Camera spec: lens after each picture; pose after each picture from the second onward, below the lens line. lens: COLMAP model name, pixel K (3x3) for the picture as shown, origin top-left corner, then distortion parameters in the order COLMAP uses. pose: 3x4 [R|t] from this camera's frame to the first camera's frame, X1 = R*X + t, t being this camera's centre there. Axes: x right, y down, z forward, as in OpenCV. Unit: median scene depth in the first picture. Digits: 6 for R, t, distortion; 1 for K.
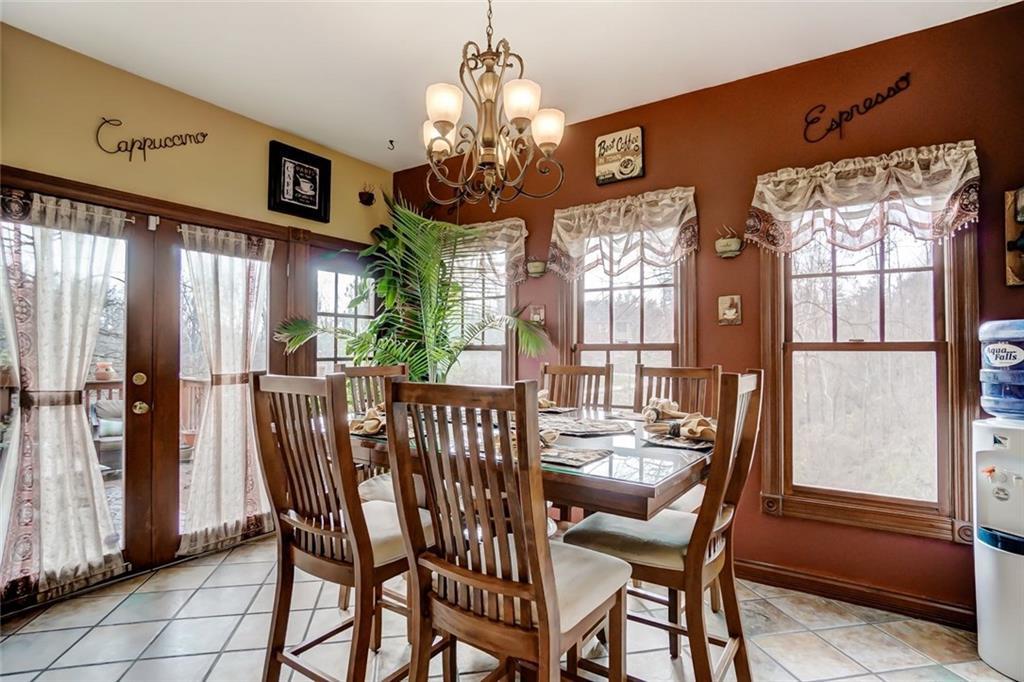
lens RADIAL K [[524.6, 0, 528.3], [0, 524.6, 341.2], [0, 0, 1]] dist [-0.041105, 0.016927]
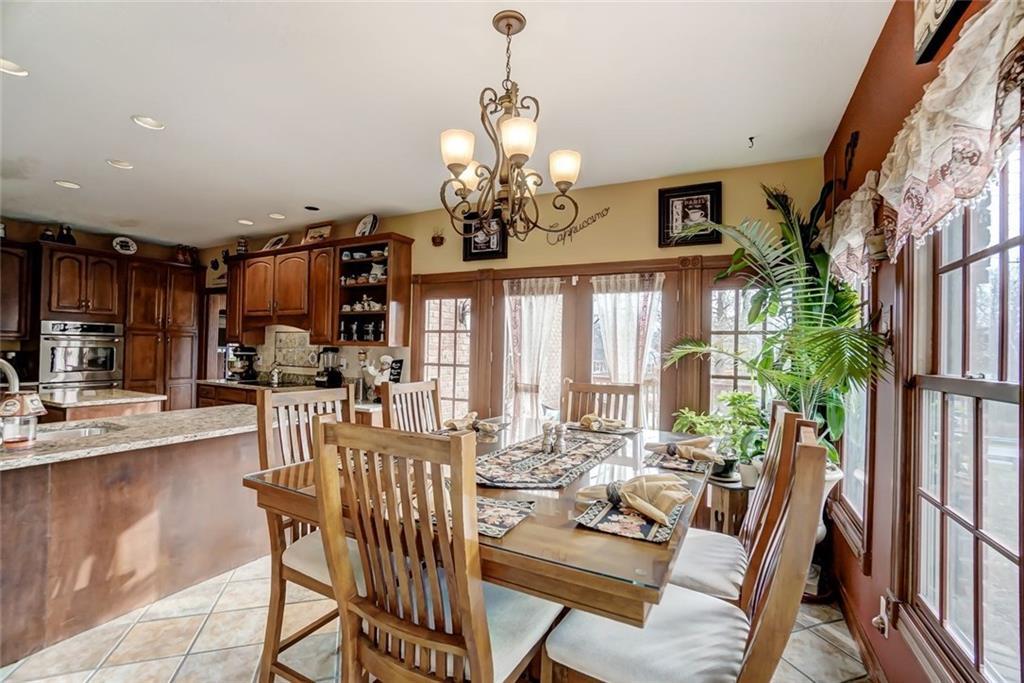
lens RADIAL K [[456.1, 0, 499.3], [0, 456.1, 343.2], [0, 0, 1]] dist [-0.042752, 0.013226]
pose [[0.061261, -0.012187, -0.998047, 0.579651], [-0.004021, 0.999914, -0.012457, -0.022314], [0.998114, 0.004776, 0.061207, 0.642355]]
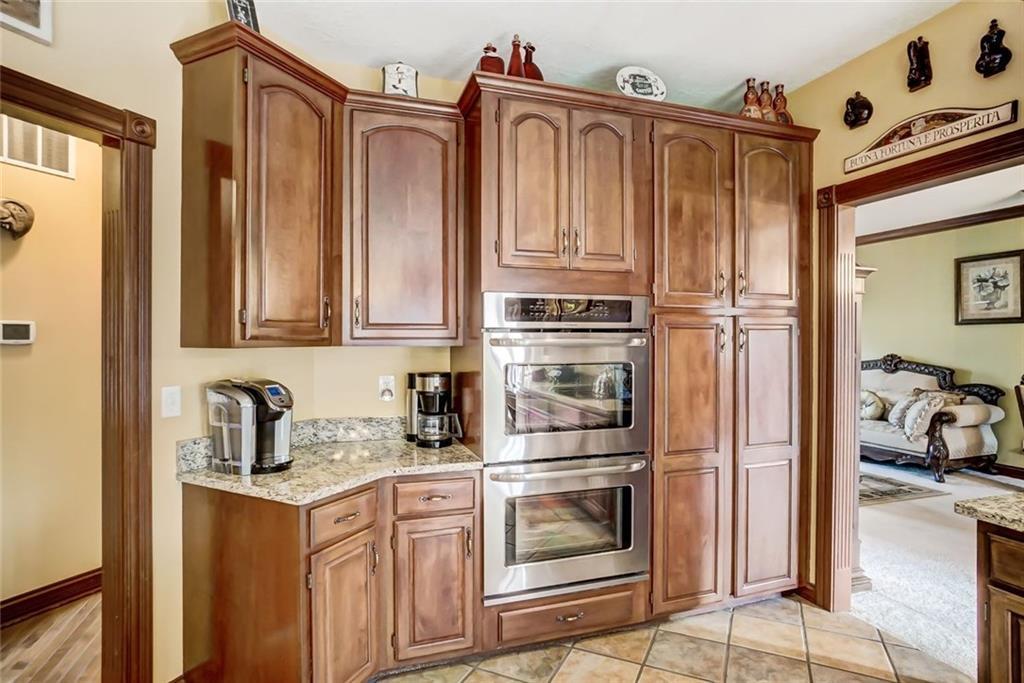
lens RADIAL K [[524.6, 0, 532.1], [0, 524.6, 345.4], [0, 0, 1]] dist [-0.041105, 0.016927]
pose [[-0.603472, 0.003046, -0.797379, -0.654331], [0.010346, 0.999938, -0.004011, -0.044802], [0.797317, -0.010670, -0.603466, -0.490445]]
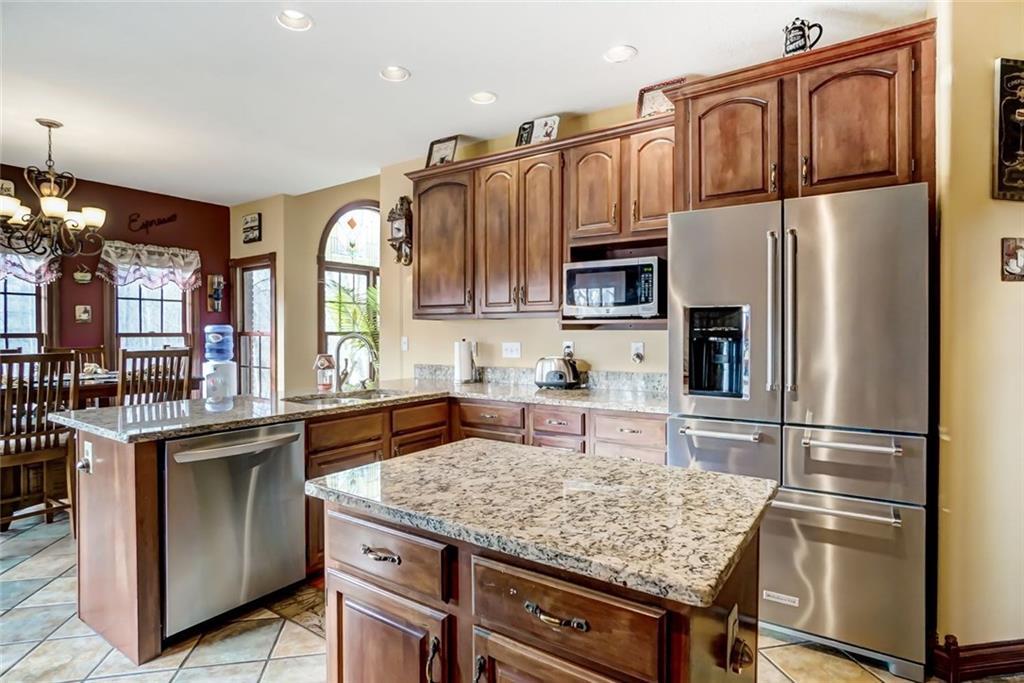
lens RADIAL K [[524.6, 0, 497.8], [0, 524.6, 331.6], [0, 0, 1]] dist [-0.041105, 0.016927]
pose [[0.015305, -0.000698, 0.999883, -1.176448], [-0.011518, 0.999933, 0.000874, -0.016942], [-0.999817, -0.011530, 0.015296, -0.357694]]
